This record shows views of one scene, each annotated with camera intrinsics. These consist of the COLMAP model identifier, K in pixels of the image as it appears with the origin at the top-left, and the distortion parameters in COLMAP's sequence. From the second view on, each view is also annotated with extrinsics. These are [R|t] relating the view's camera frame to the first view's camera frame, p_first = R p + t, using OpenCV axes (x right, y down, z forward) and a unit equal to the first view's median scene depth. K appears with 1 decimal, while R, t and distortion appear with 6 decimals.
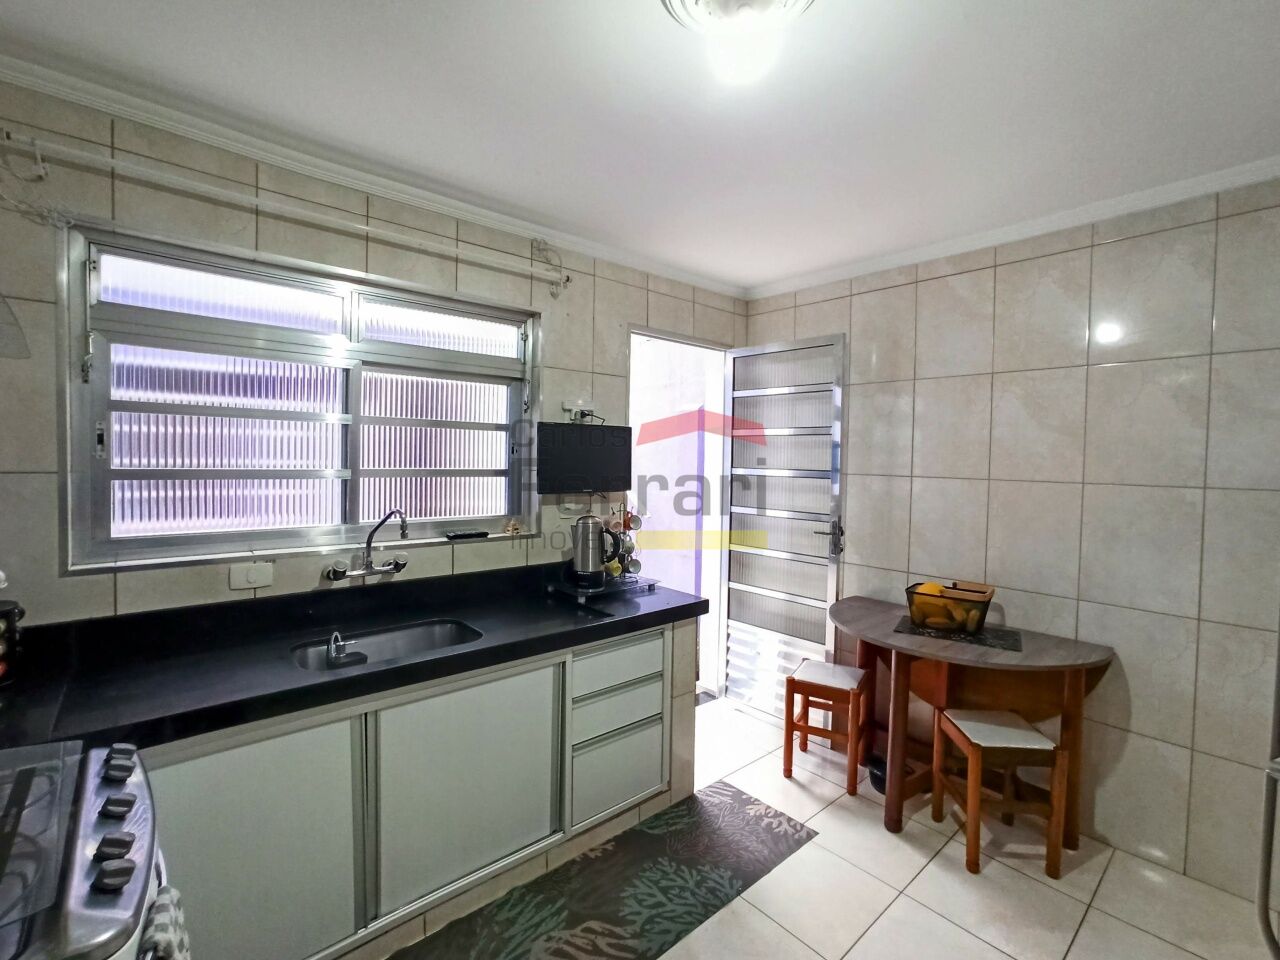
lens RADIAL K [[574.2, 0, 659.3], [0, 574.2, 471.4], [0, 0, 1]] dist [-0.032425, 0.013950]
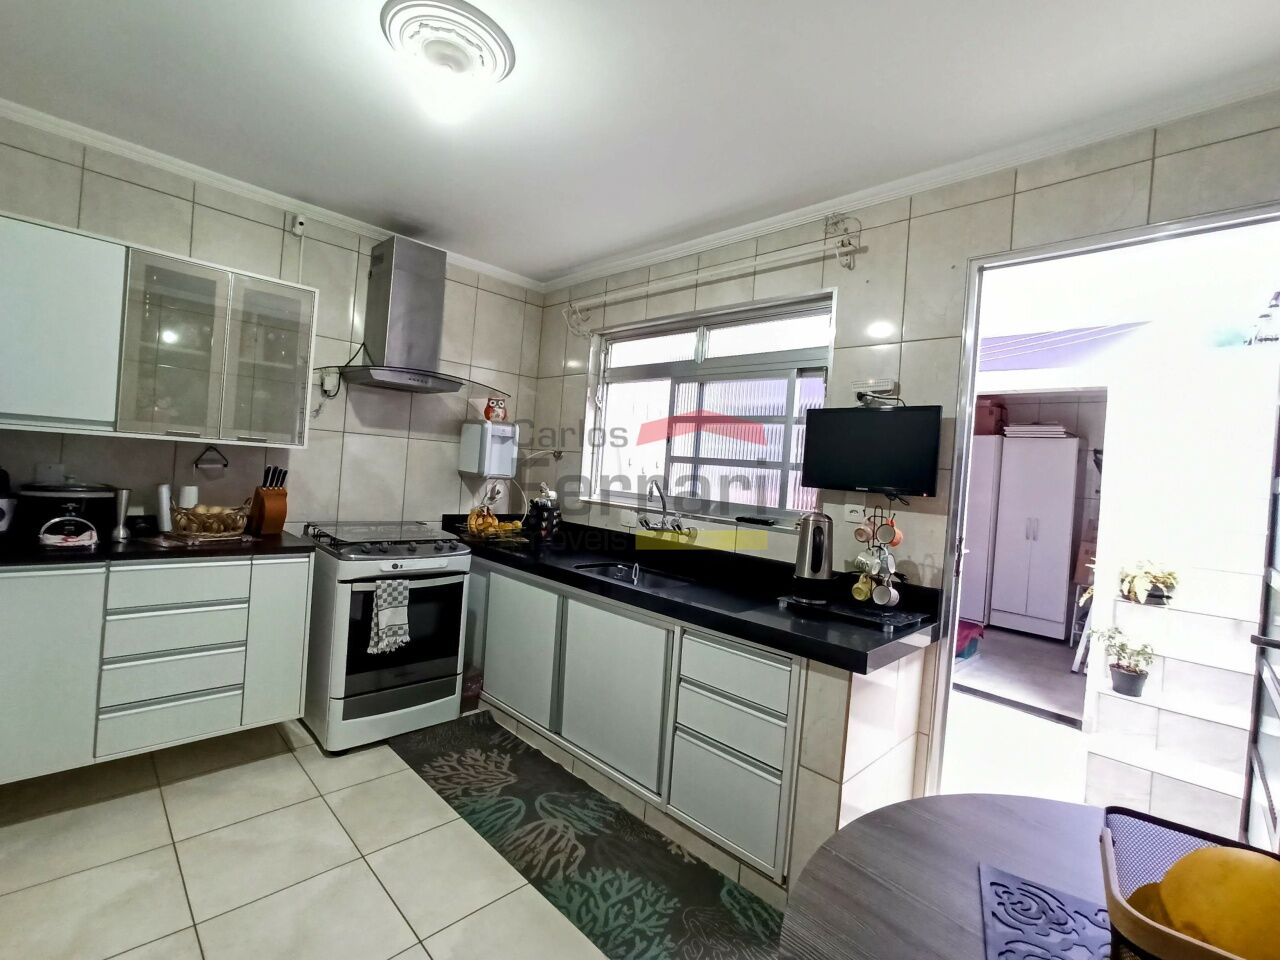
lens RADIAL K [[574.2, 0, 633.4], [0, 574.2, 475.0], [0, 0, 1]] dist [-0.032425, 0.013950]
pose [[0.060283, -0.006222, -0.998162, 0.850875], [-0.102195, 0.994687, -0.012372, 0.072324], [0.992936, 0.102753, 0.059327, 0.830035]]
